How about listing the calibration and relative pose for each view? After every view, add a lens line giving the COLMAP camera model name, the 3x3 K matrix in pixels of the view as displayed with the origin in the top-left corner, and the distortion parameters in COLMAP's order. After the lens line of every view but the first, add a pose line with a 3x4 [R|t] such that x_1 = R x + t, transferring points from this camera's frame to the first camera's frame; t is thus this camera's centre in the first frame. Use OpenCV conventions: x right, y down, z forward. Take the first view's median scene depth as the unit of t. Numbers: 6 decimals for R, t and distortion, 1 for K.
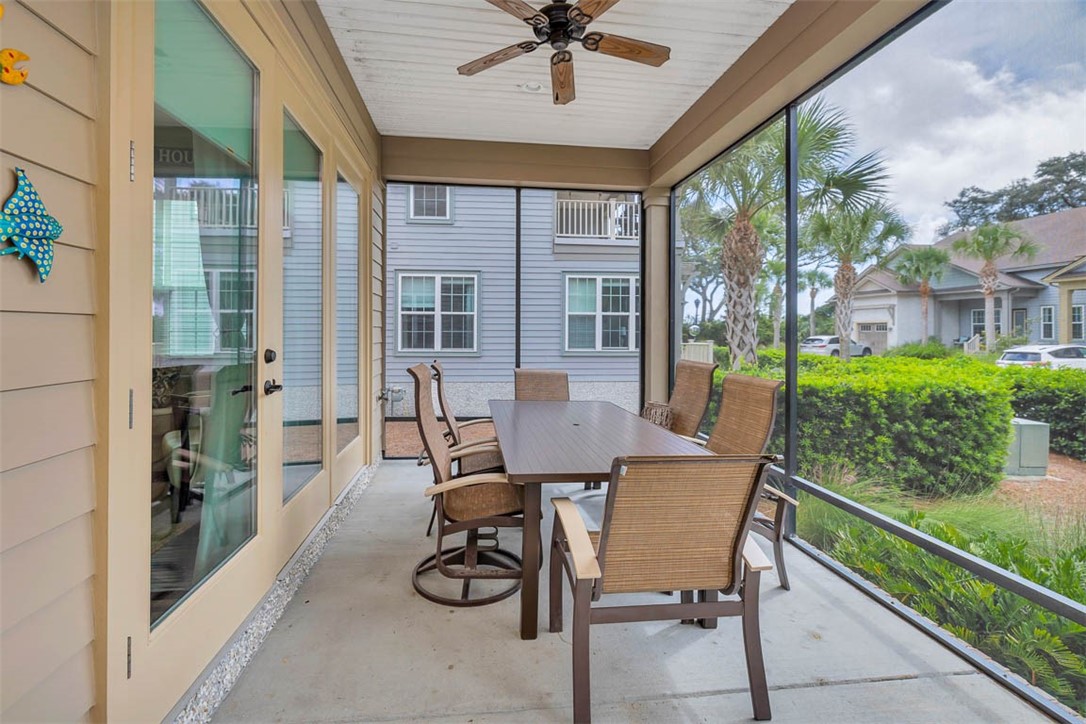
lens RADIAL K [[470.1, 0, 539.0], [0, 470.1, 328.6], [0, 0, 1]] dist [0.000247, -0.000158]
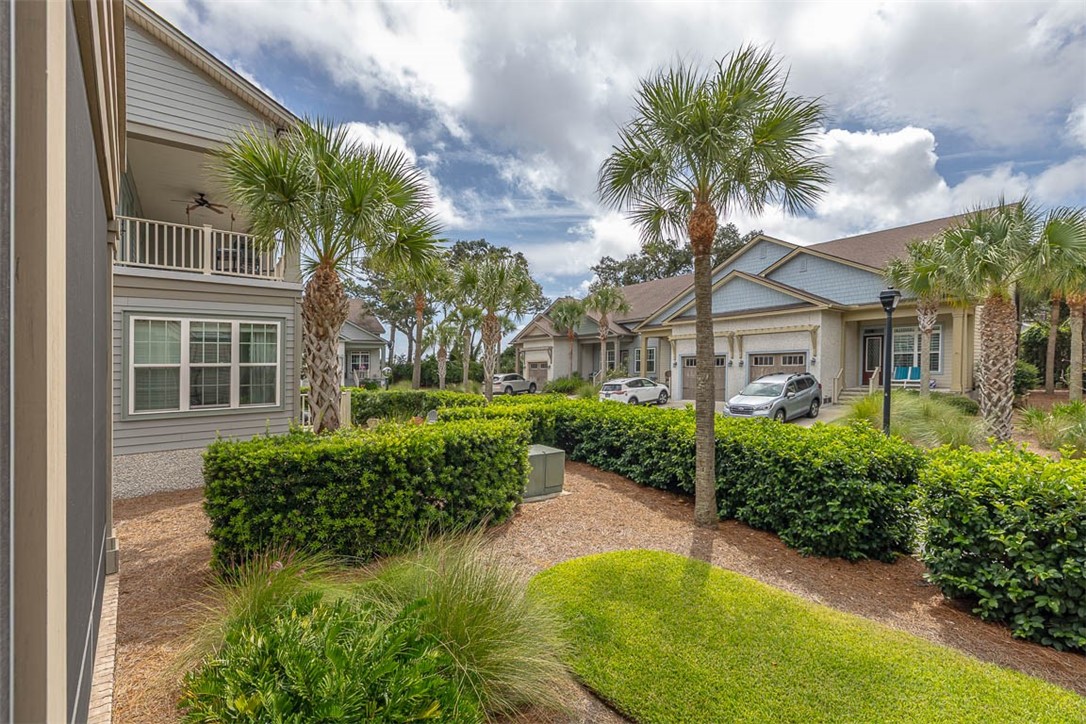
lens RADIAL K [[466.1, 0, 545.7], [0, 466.1, 382.4], [0, 0, 1]] dist [0.001058, -0.000061]
pose [[0.831165, -0.040372, 0.554559, 0.282348], [0.022101, 0.998971, 0.039601, -0.029217], [-0.555587, -0.020659, 0.831202, -0.023104]]
